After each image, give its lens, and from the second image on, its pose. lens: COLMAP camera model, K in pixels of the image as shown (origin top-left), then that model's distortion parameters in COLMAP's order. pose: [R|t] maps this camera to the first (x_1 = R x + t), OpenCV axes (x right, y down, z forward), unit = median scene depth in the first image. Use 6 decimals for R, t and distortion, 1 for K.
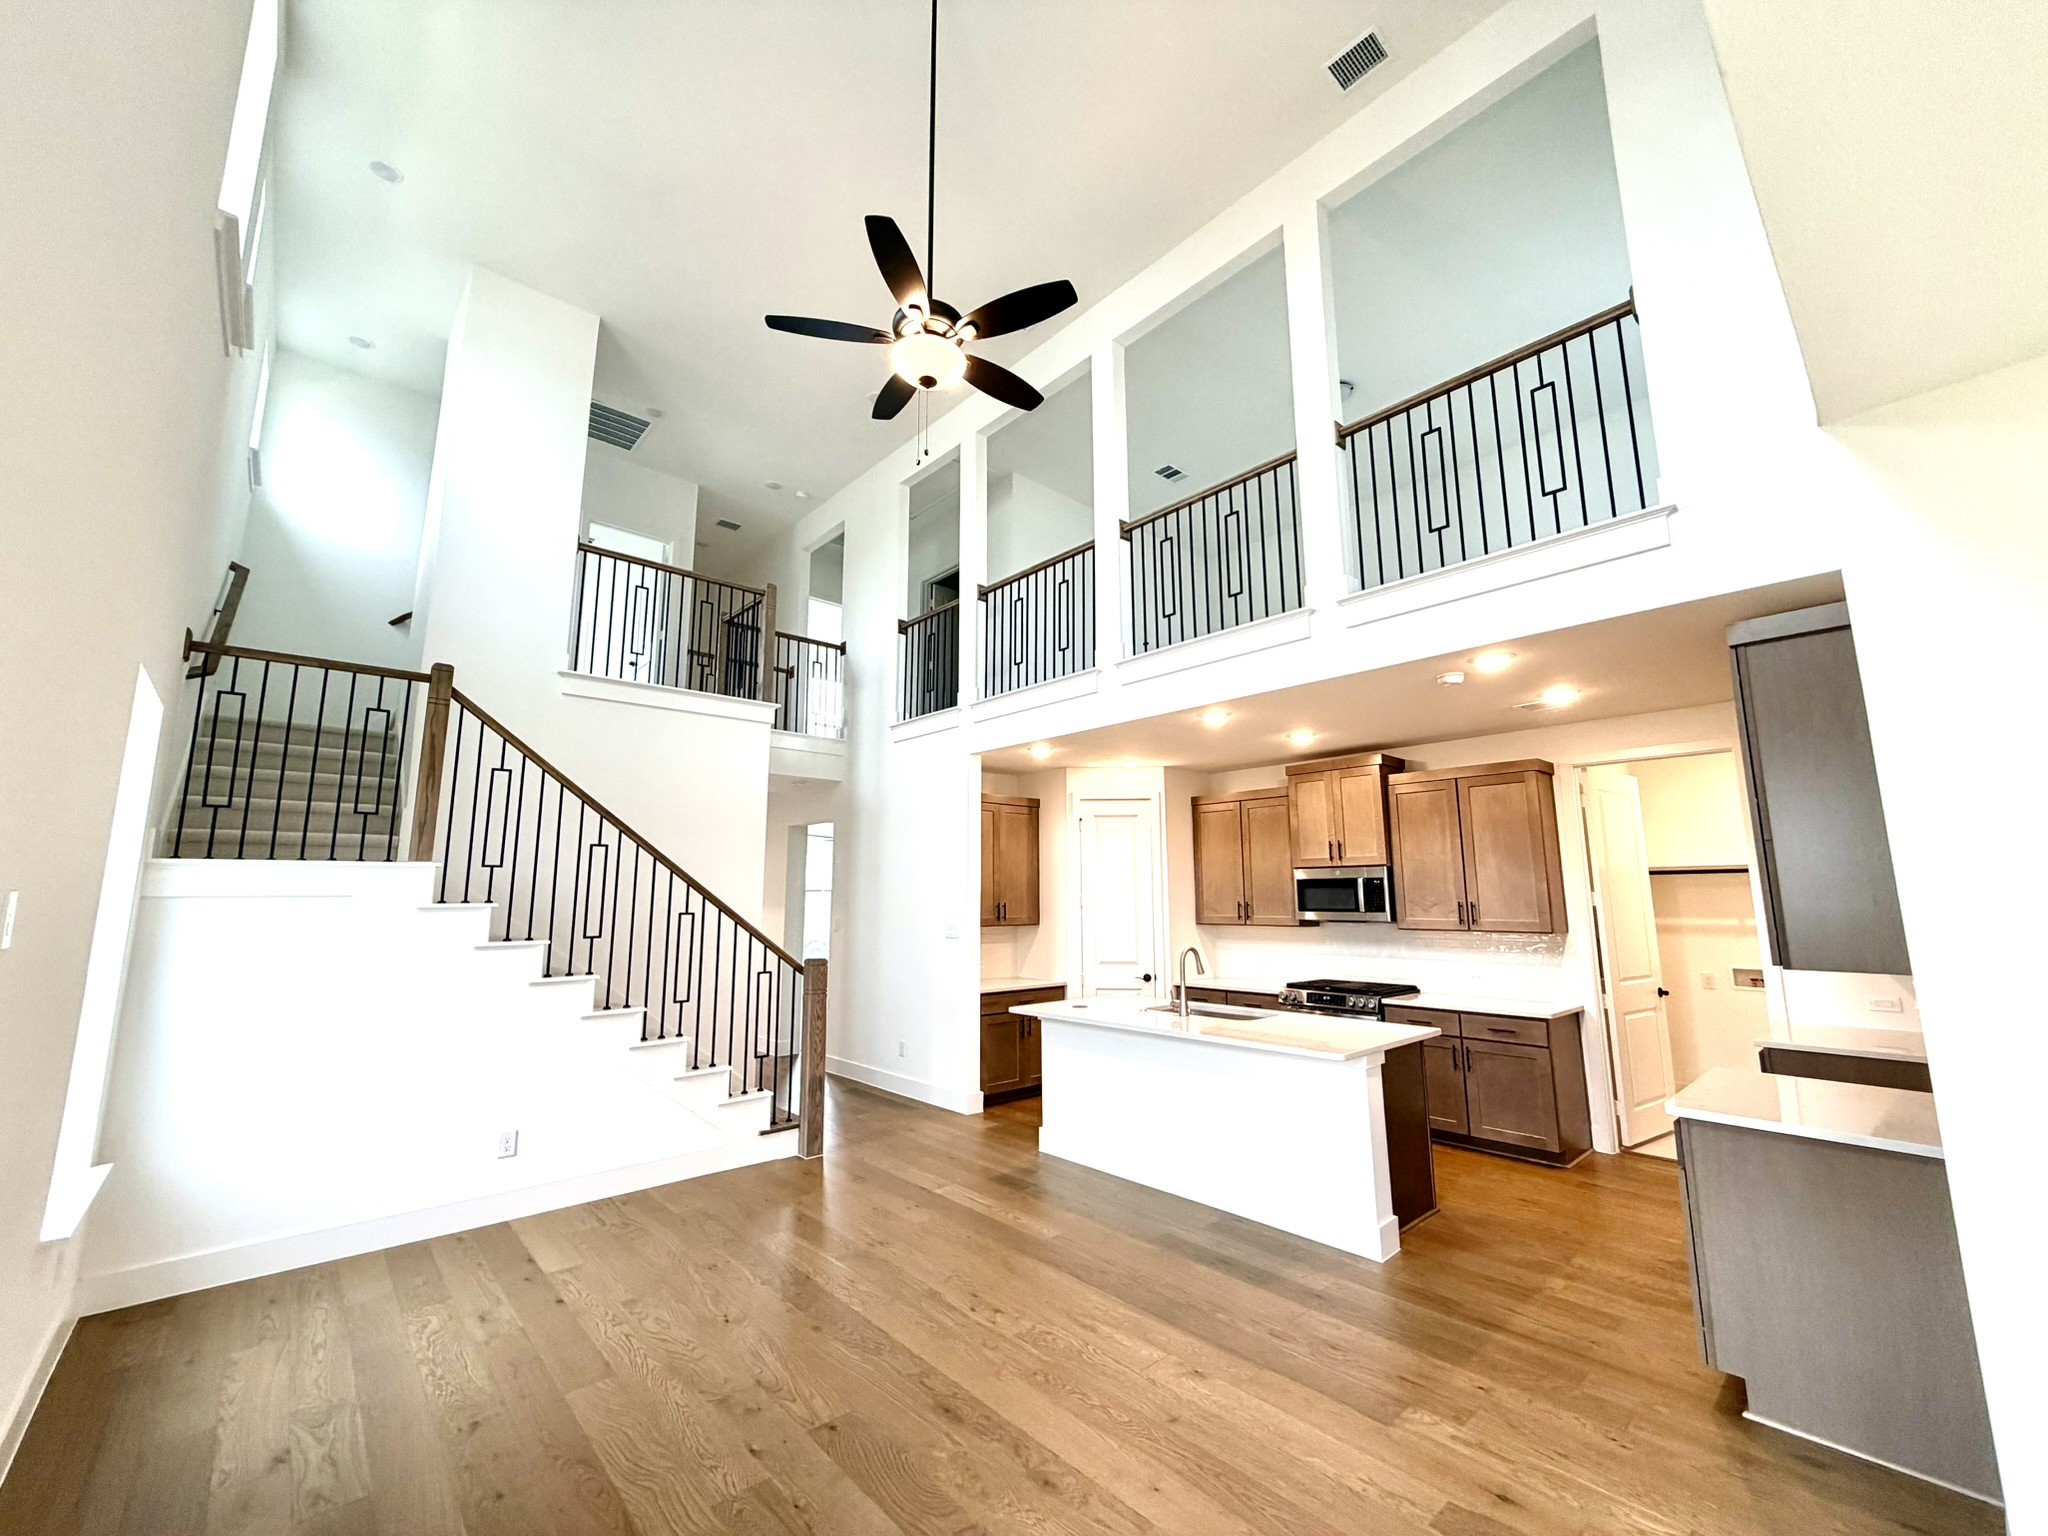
lens RADIAL K [[818.3, 0, 1018.2], [0, 818.3, 769.8], [0, 0, 1]] dist [-0.002246, -0.000022]
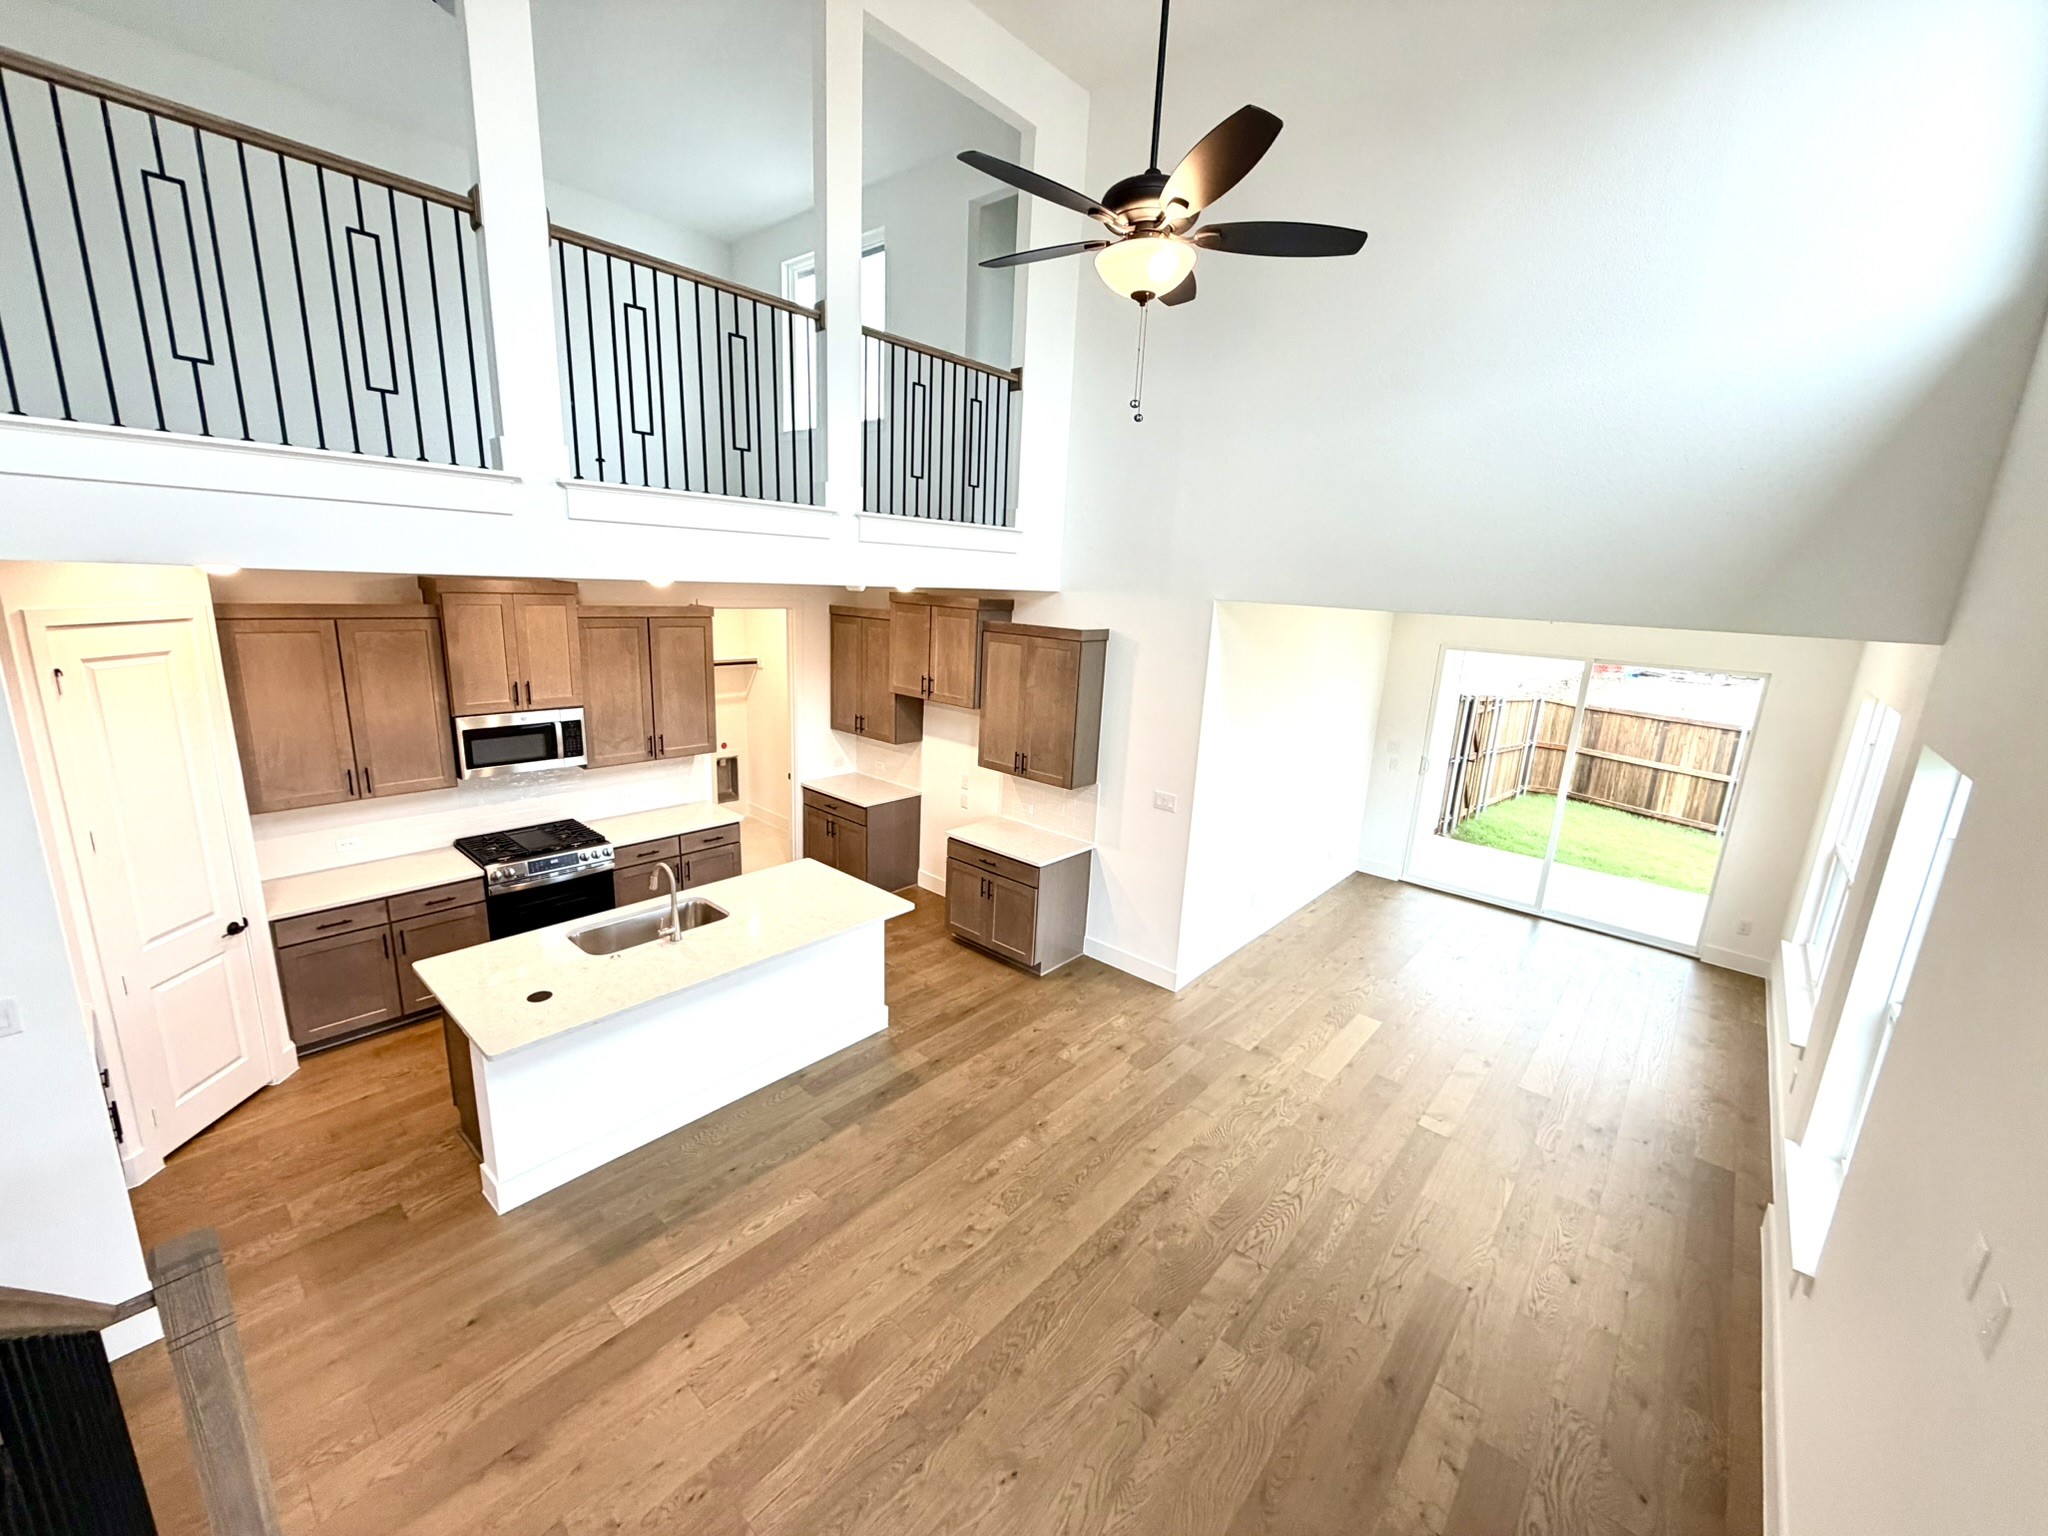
lens RADIAL K [[818.3, 0, 1018.2], [0, 818.3, 769.8], [0, 0, 1]] dist [-0.002246, -0.000022]
pose [[-0.119484, -0.232557, 0.965215, -0.962868], [-0.199909, 0.957904, 0.206048, -0.192363], [-0.972502, -0.168335, -0.160945, 1.202852]]
